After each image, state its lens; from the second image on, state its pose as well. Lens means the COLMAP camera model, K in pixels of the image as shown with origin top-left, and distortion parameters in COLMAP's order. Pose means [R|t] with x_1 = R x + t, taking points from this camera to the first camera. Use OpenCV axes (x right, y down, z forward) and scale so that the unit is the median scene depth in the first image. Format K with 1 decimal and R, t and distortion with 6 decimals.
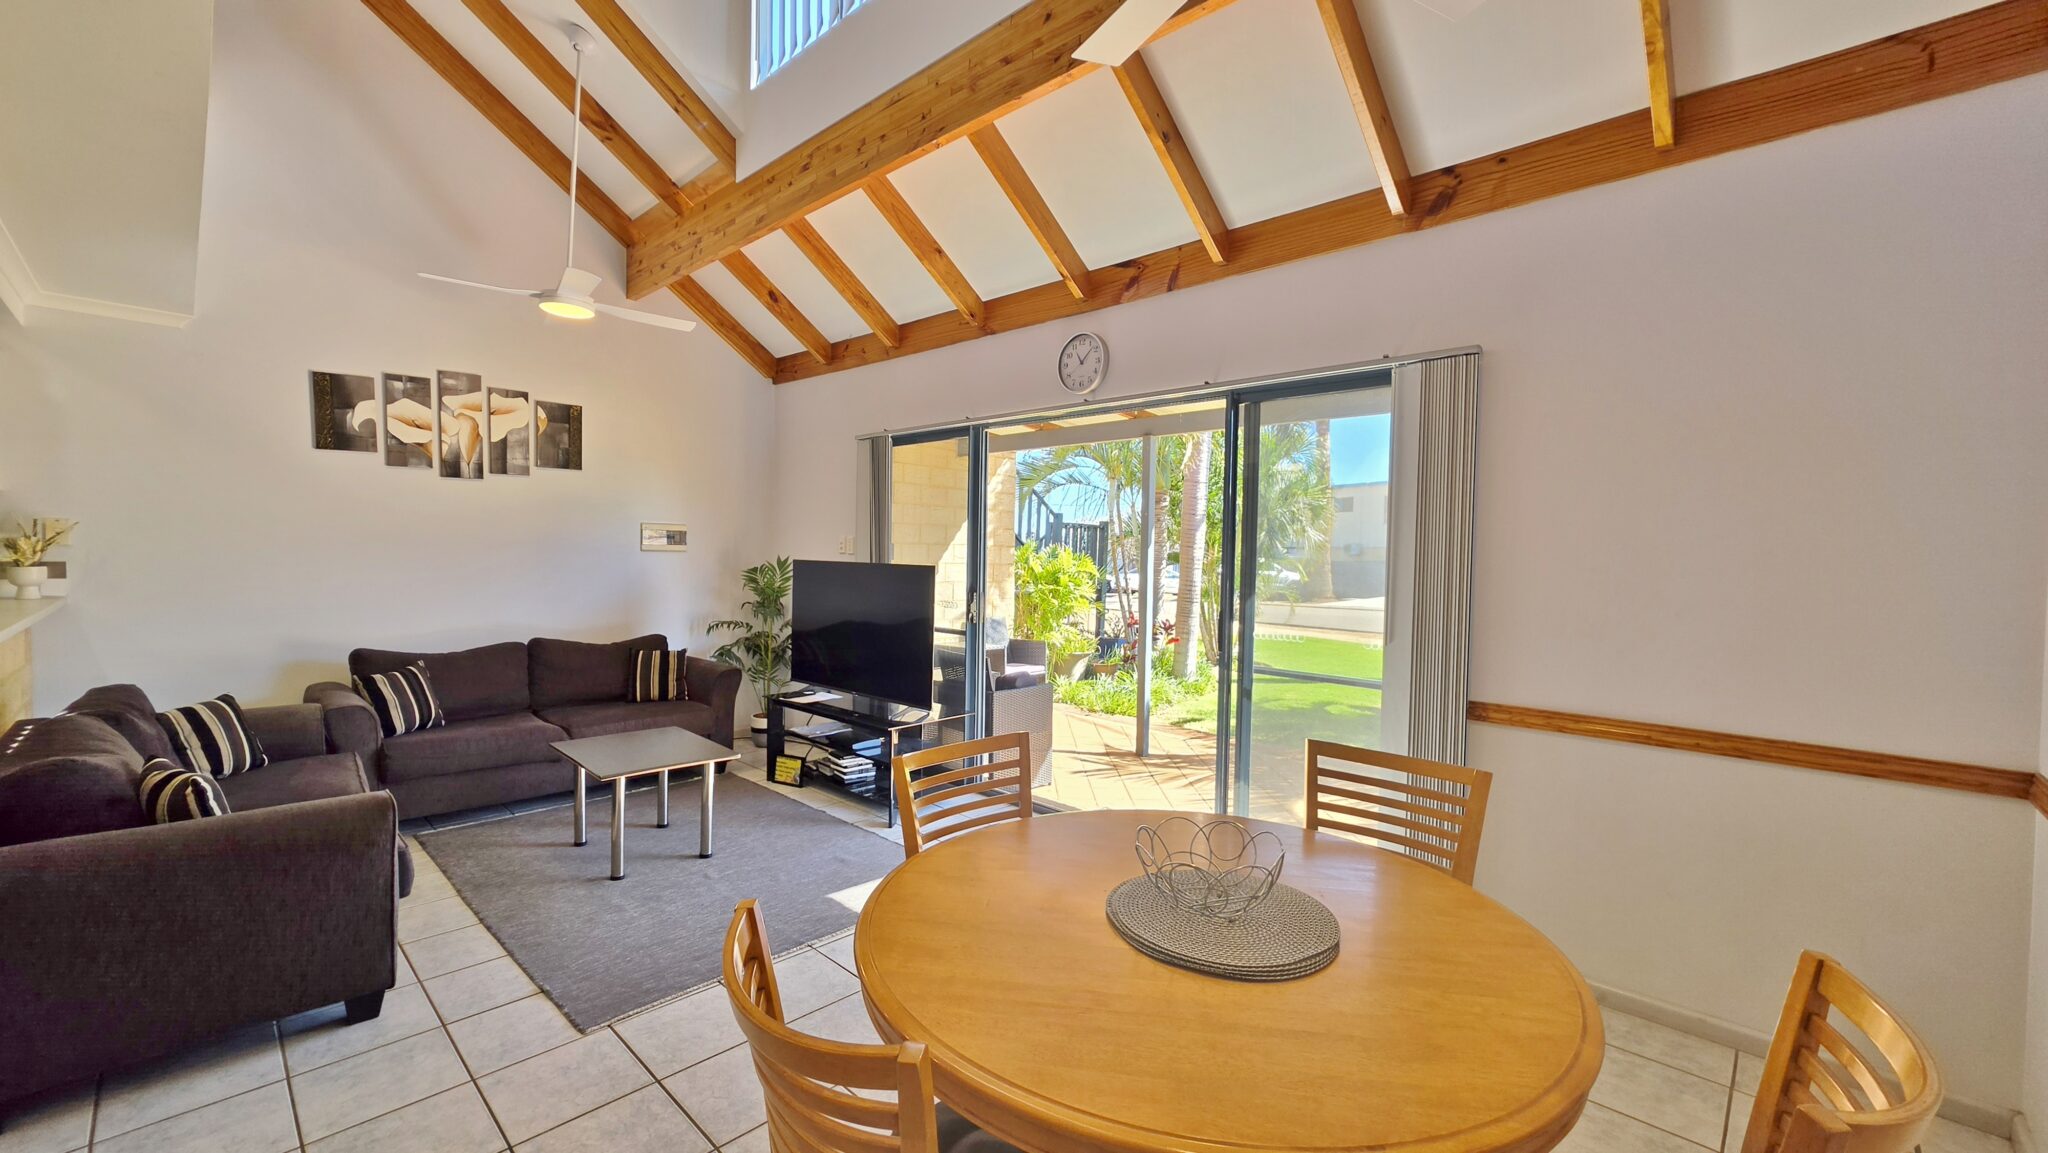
lens RADIAL K [[817.8, 0, 1022.9], [0, 817.8, 576.5], [0, 0, 1]] dist [-0.002555, 0.000535]
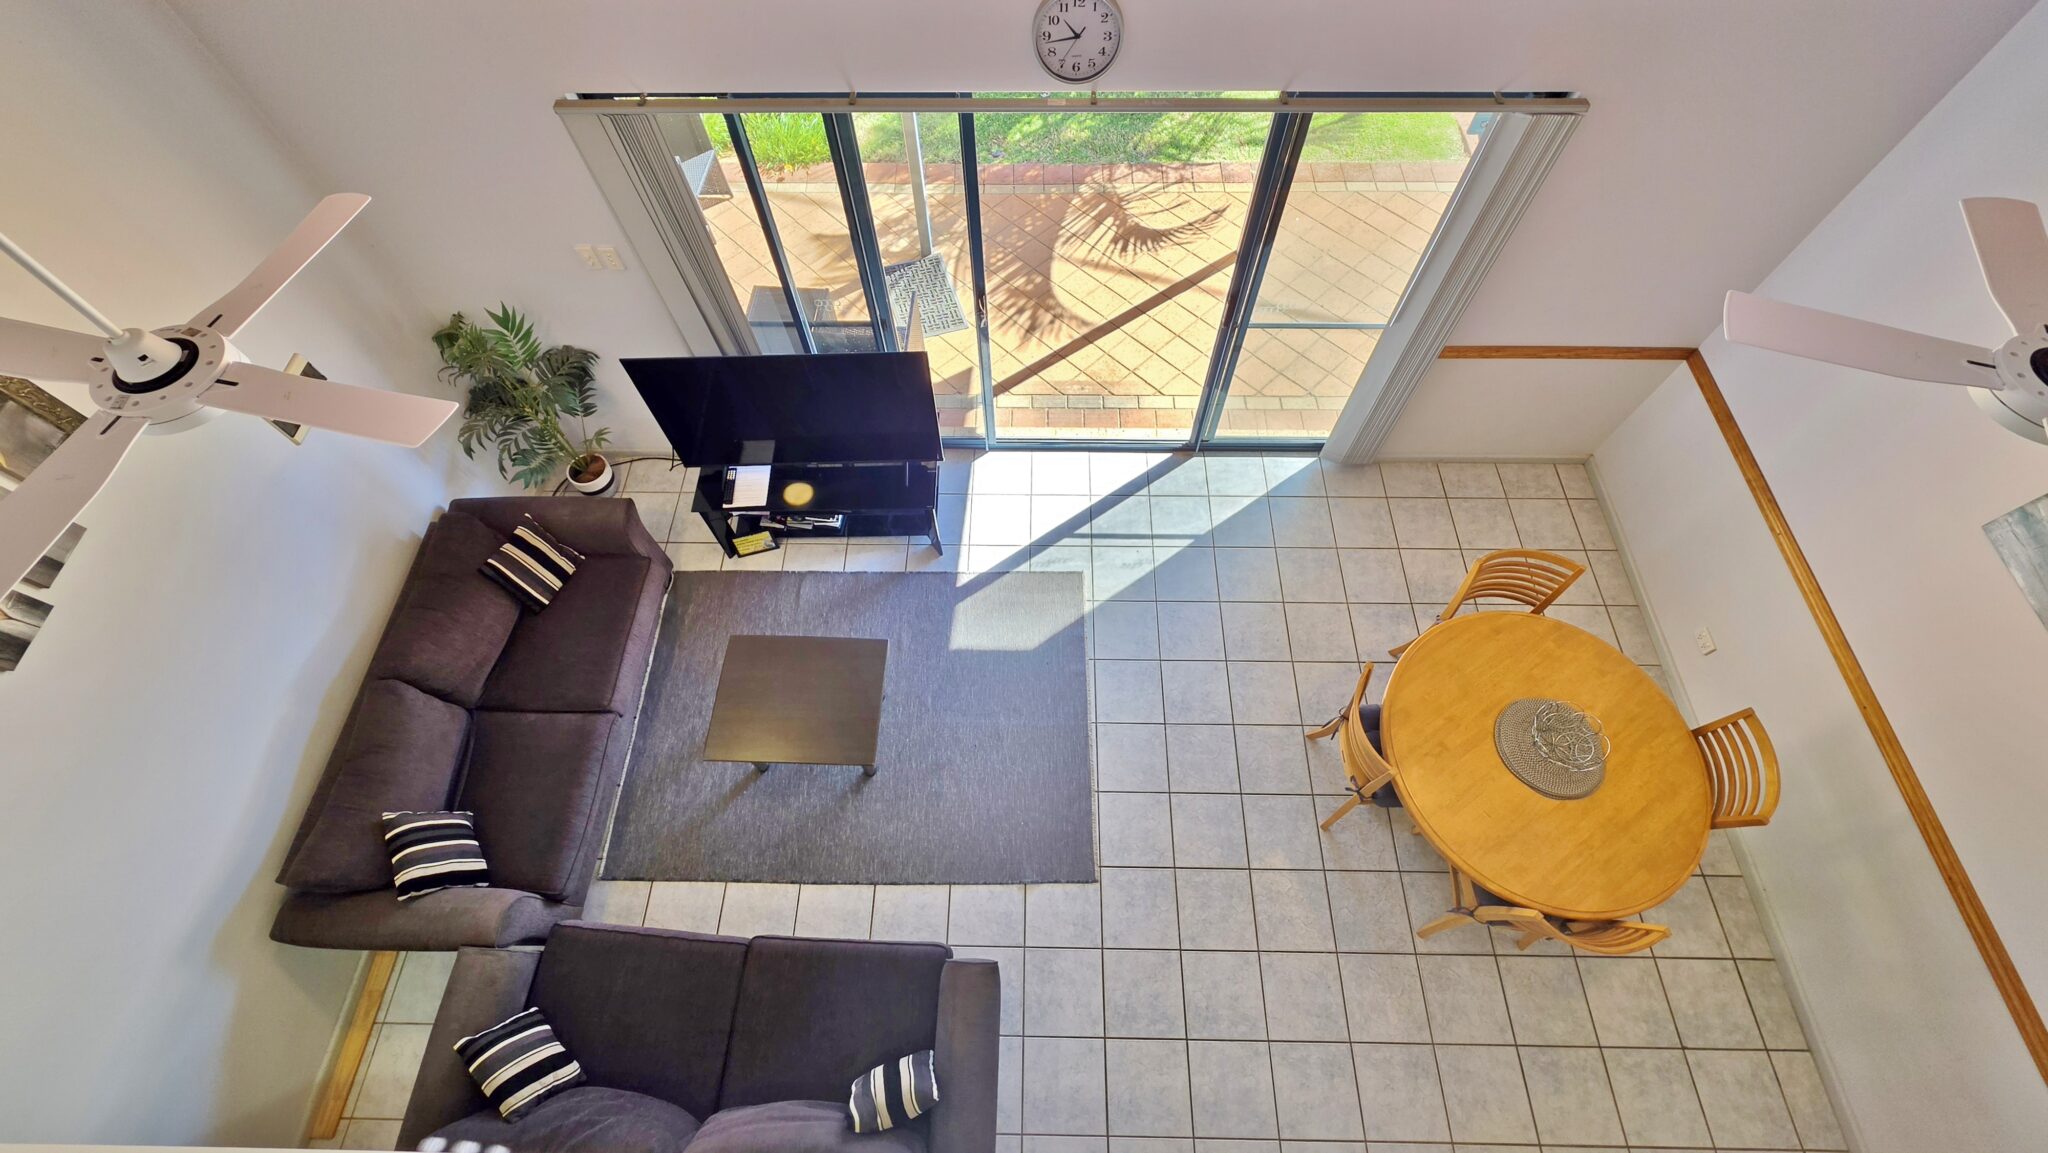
lens RADIAL K [[817.8, 0, 1022.9], [0, 817.8, 574.0], [0, 0, 1]] dist [-0.002555, 0.000535]
pose [[0.730295, -0.611961, 0.303601, -0.387295], [0.047007, 0.488388, 0.871359, -0.562265], [-0.681513, -0.622078, 0.385434, 0.440140]]
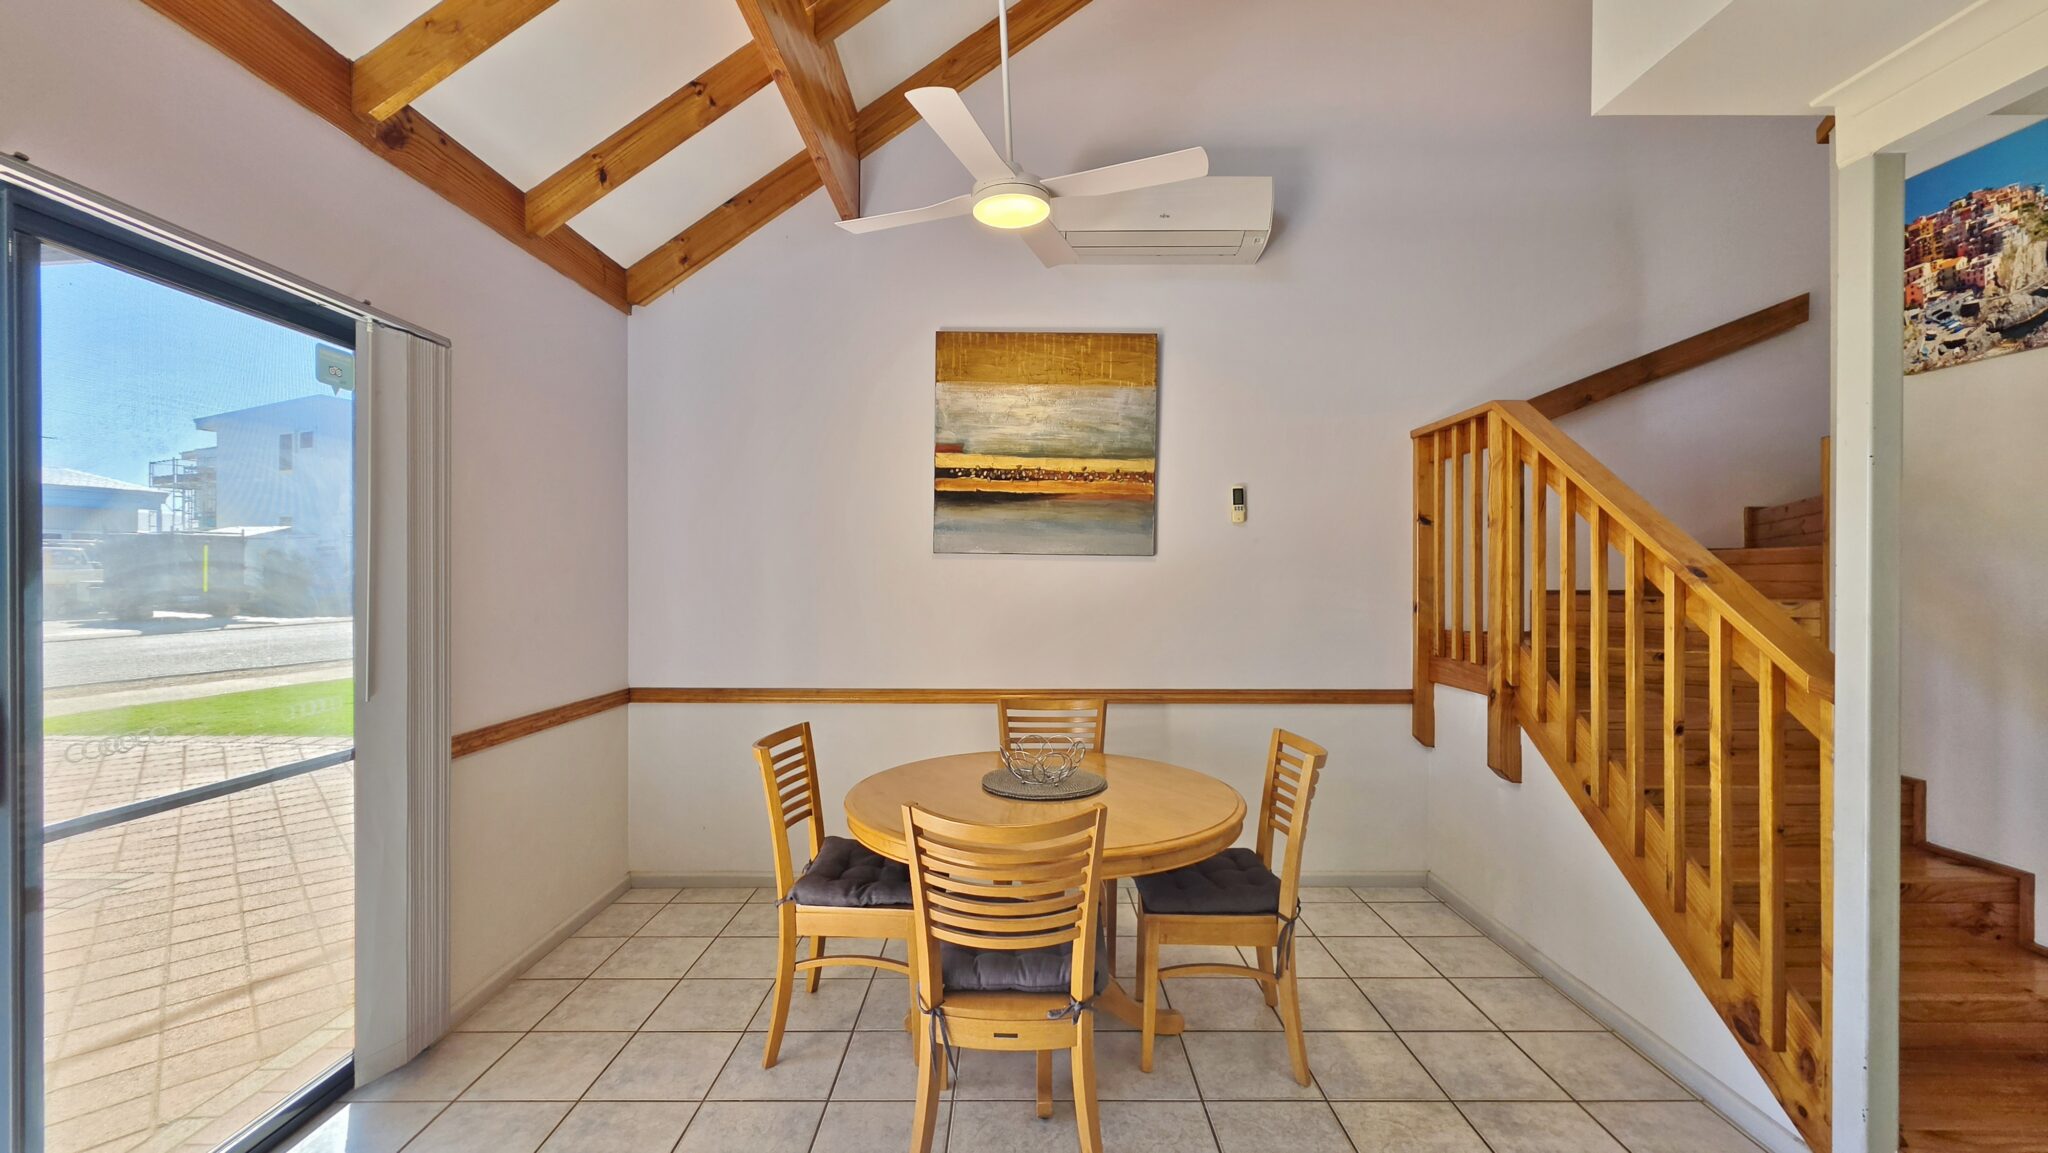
lens RADIAL K [[817.8, 0, 1015.9], [0, 817.8, 579.0], [0, 0, 1]] dist [-0.002555, 0.000535]
pose [[-0.691851, -0.021516, 0.721720, -0.318969], [0.012060, 0.999072, 0.041344, -0.031319], [-0.721940, 0.037308, -0.690949, 0.720960]]
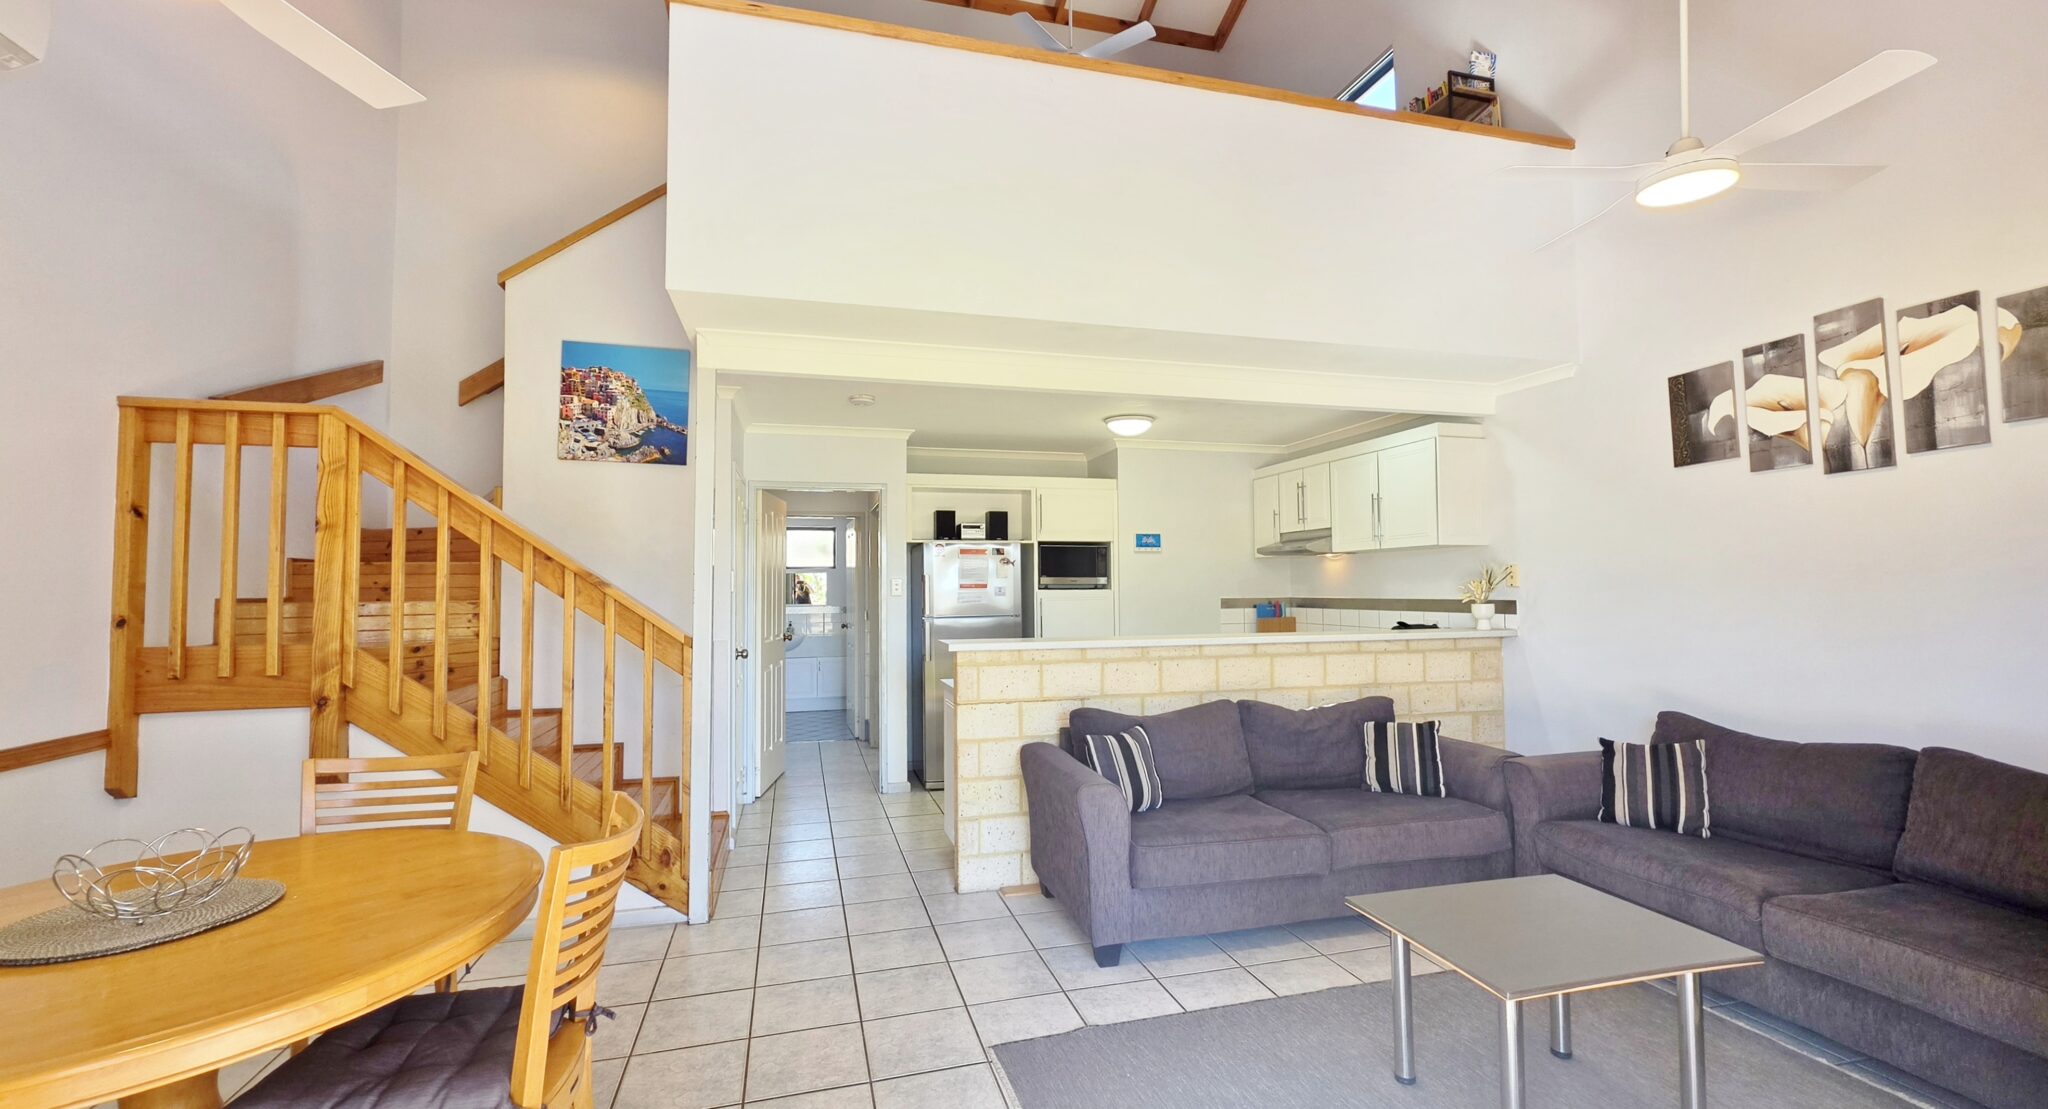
lens RADIAL K [[829.9, 0, 1023.4], [0, 829.9, 552.4], [0, 0, 1]] dist [0.003766, -0.000192]
pose [[-0.514437, -0.051939, -0.855954, 0.192222], [-0.029559, 0.998645, -0.042832, -0.012034], [0.857019, 0.003267, -0.515275, 0.810167]]
